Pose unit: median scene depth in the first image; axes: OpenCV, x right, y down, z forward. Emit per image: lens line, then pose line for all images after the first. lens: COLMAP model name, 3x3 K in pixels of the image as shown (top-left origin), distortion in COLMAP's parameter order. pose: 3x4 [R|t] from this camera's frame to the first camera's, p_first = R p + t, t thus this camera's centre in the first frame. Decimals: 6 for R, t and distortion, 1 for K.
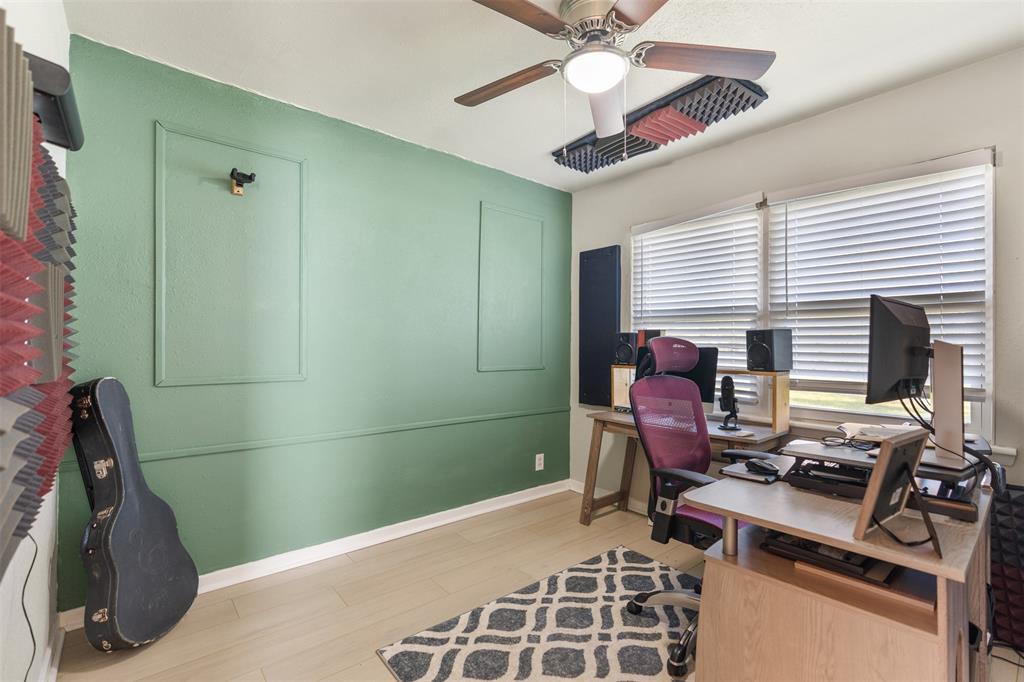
lens RADIAL K [[469.3, 0, 519.7], [0, 469.3, 346.5], [0, 0, 1]] dist [-0.005823, 0.003111]
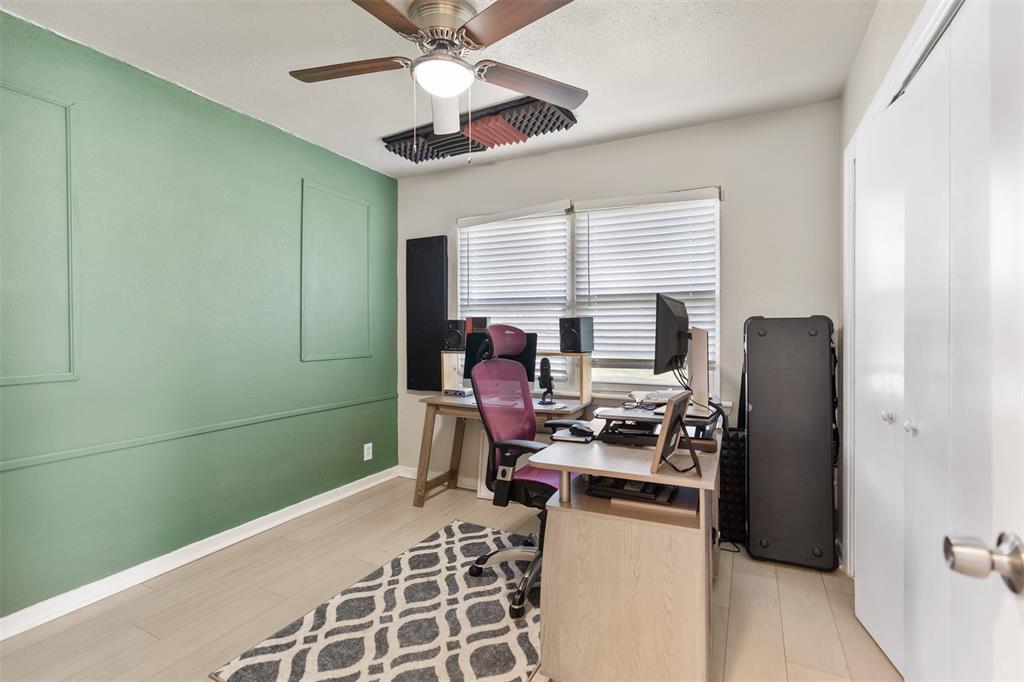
lens RADIAL K [[469.3, 0, 528.1], [0, 469.3, 340.2], [0, 0, 1]] dist [-0.005823, 0.003111]
pose [[0.914993, -0.017703, 0.403080, -0.075100], [0.010911, 0.999757, 0.019139, -0.003200], [-0.403321, -0.013113, 0.914964, -0.048542]]
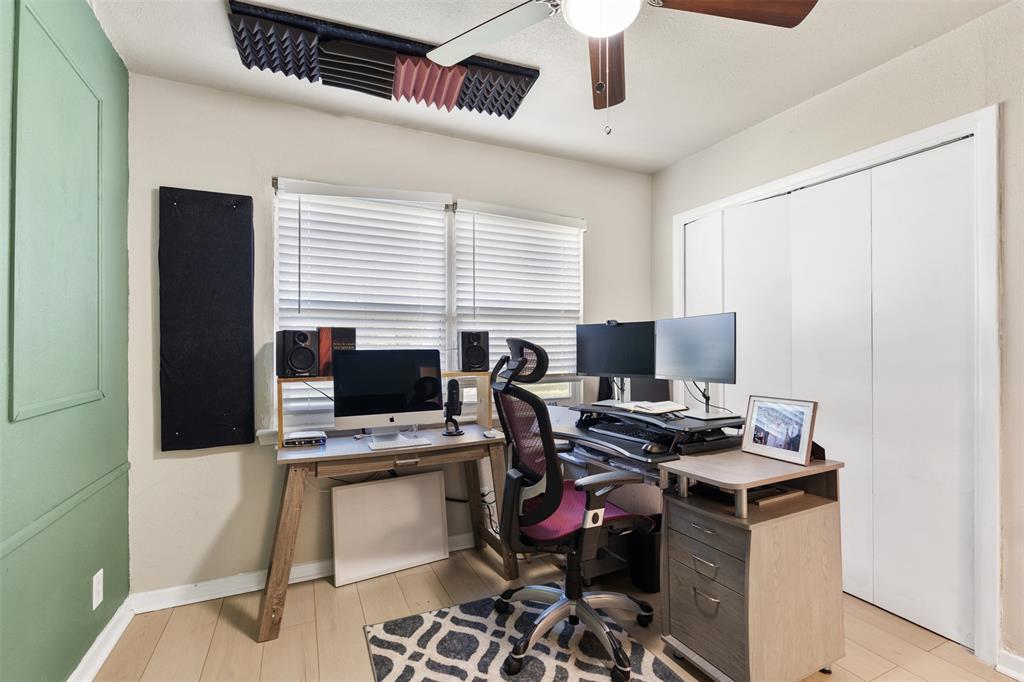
lens RADIAL K [[469.3, 0, 505.4], [0, 469.3, 346.5], [0, 0, 1]] dist [-0.005823, 0.003111]
pose [[0.264697, -0.011684, 0.964261, -0.559470], [0.010548, 0.999902, 0.009220, -0.013772], [-0.964274, 0.007730, 0.264795, 0.805398]]
